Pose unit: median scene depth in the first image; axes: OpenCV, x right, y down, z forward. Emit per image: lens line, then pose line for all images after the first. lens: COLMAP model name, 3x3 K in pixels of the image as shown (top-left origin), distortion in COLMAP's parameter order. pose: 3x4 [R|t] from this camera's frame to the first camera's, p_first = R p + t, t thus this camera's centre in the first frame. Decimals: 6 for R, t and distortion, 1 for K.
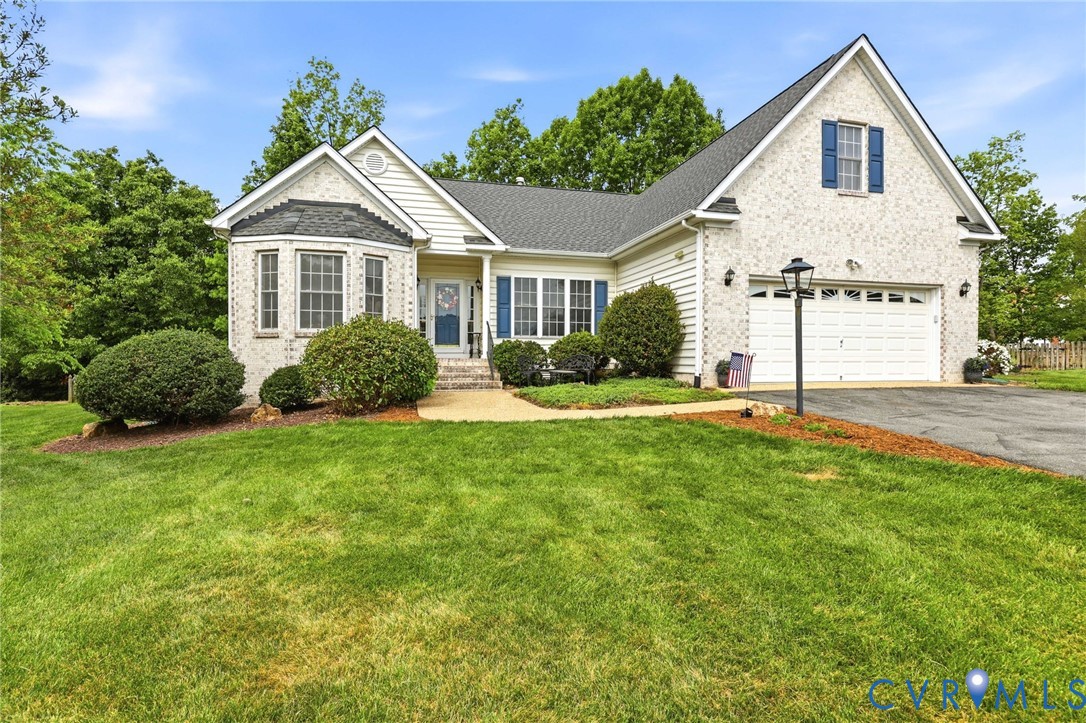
lens RADIAL K [[517.4, 0, 543.9], [0, 517.4, 359.8], [0, 0, 1]] dist [-0.002461, -0.000140]
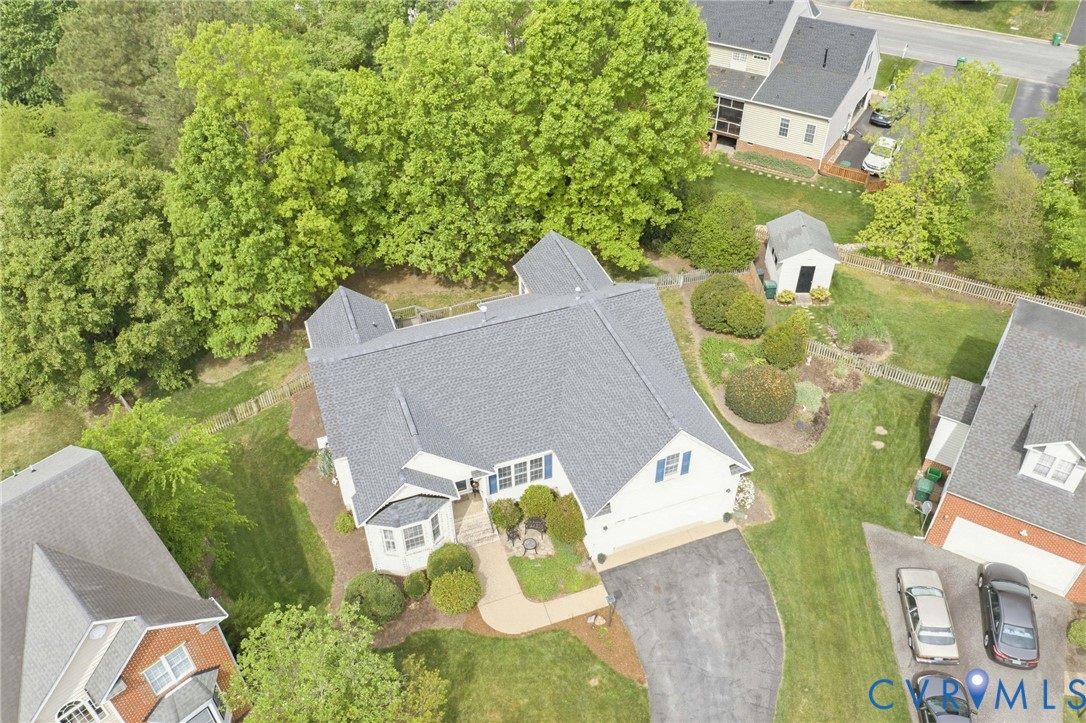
lens RADIAL K [[867.6, 0, 543.6], [0, 867.6, 361.1], [0, 0, 1]] dist [-0.007619, 0.012724]
pose [[0.995097, -0.068135, 0.071693, -0.108286], [0.006132, 0.765974, 0.642842, -2.786914], [-0.098716, -0.639250, 0.762636, -1.209948]]
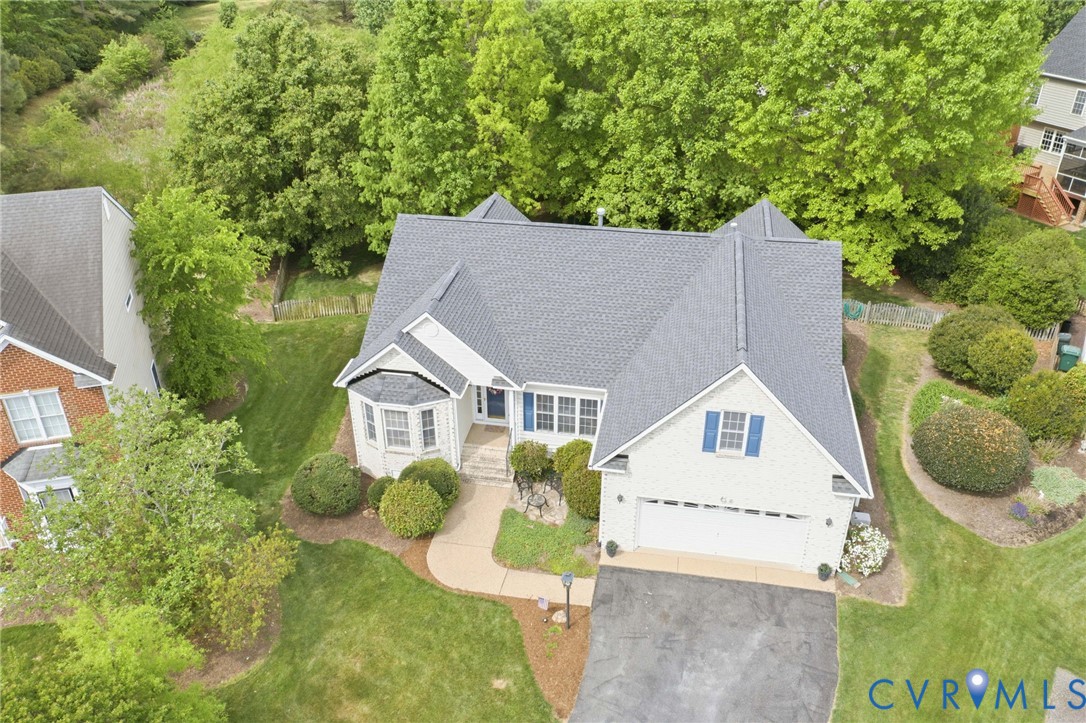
lens RADIAL K [[867.6, 0, 543.8], [0, 867.6, 365.2], [0, 0, 1]] dist [-0.007619, 0.012724]
pose [[0.906613, 0.214273, -0.363510, 0.903038], [-0.004624, 0.866467, 0.499212, -1.601692], [0.421937, -0.450912, 0.786542, -0.836892]]
